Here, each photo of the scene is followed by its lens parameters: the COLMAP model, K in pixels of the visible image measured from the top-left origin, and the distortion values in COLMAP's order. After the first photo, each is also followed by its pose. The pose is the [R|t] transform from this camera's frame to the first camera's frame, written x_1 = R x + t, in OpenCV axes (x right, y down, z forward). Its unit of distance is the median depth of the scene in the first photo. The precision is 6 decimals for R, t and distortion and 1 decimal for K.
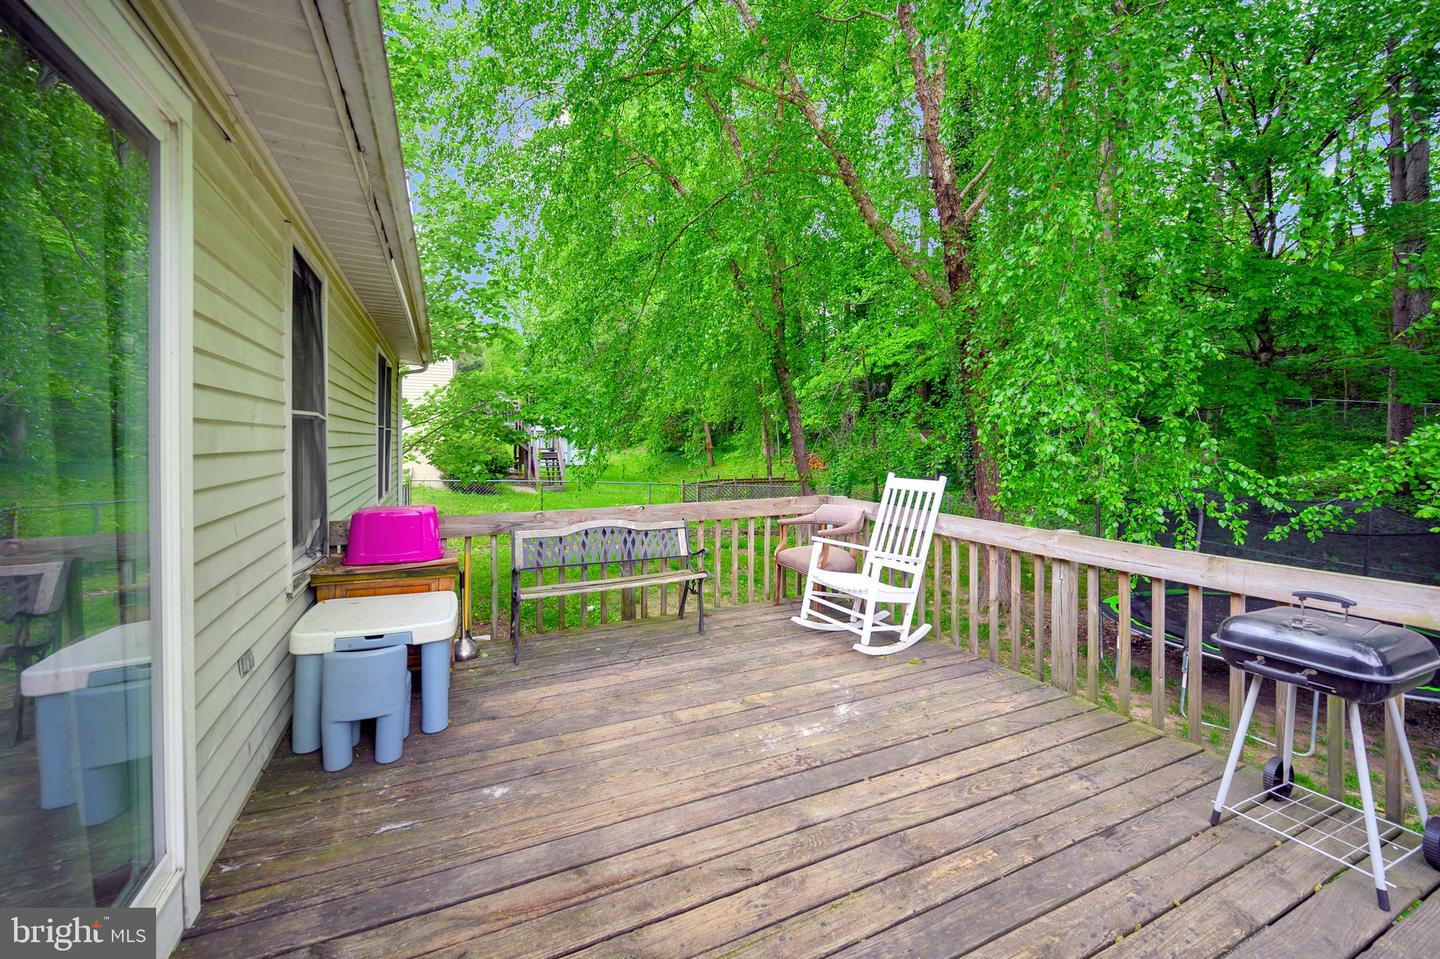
lens RADIAL K [[594.8, 0, 712.8], [0, 594.8, 440.3], [0, 0, 1]] dist [-0.001603, -0.000316]
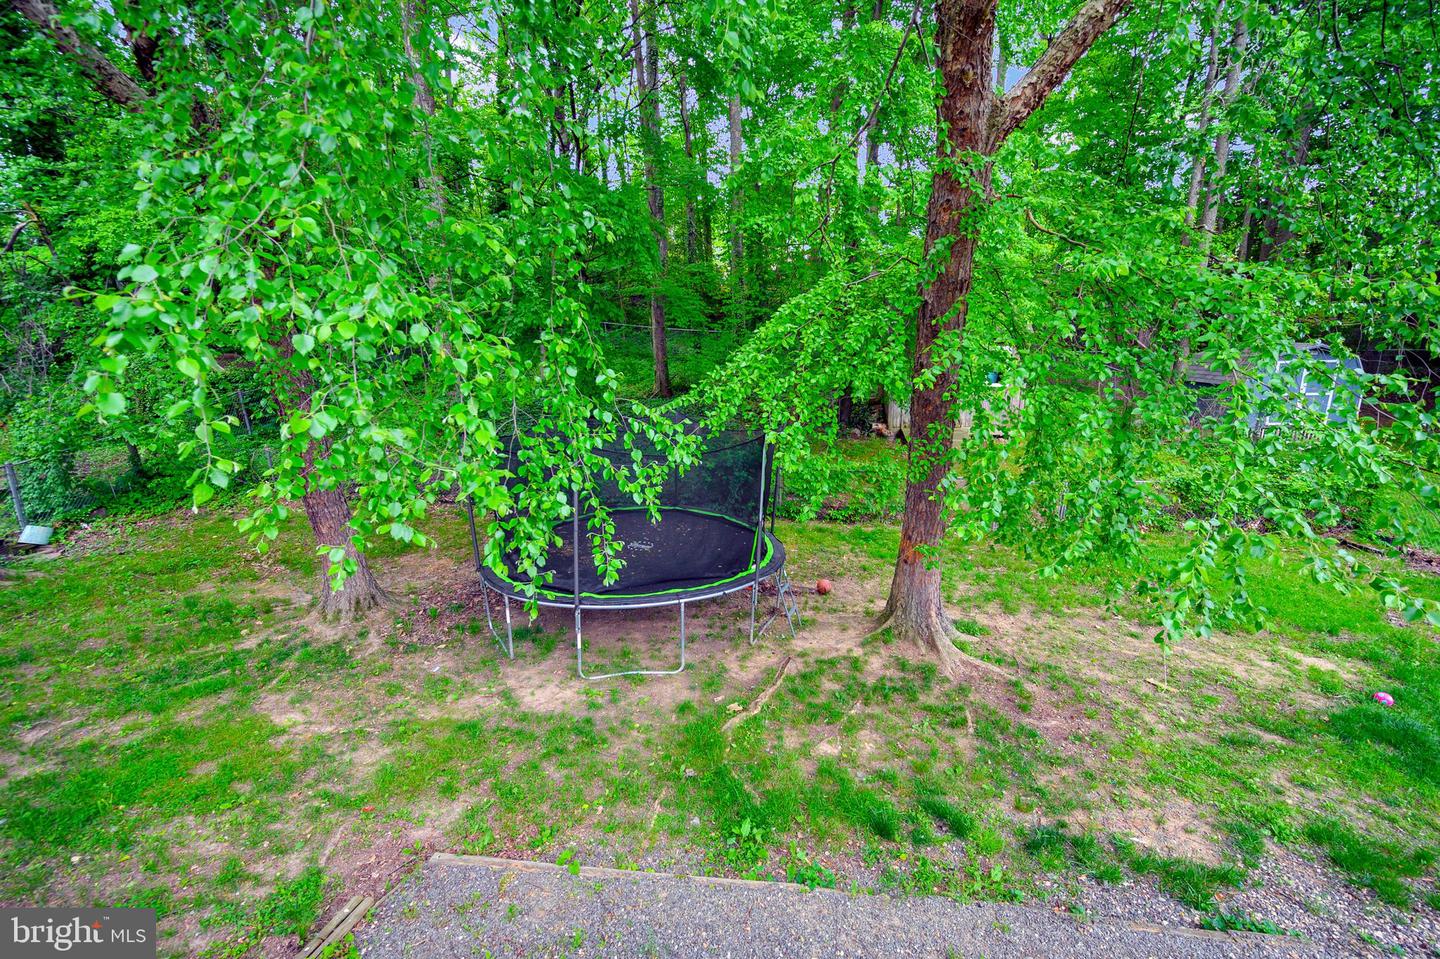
lens RADIAL K [[565.2, 0, 731.7], [0, 565.2, 484.1], [0, 0, 1]] dist [-0.001268, 0.000065]
pose [[0.519338, -0.211061, 0.828095, 0.349436], [0.031079, 0.973045, 0.228514, -0.017433], [-0.854004, -0.092940, 0.511898, 0.527531]]
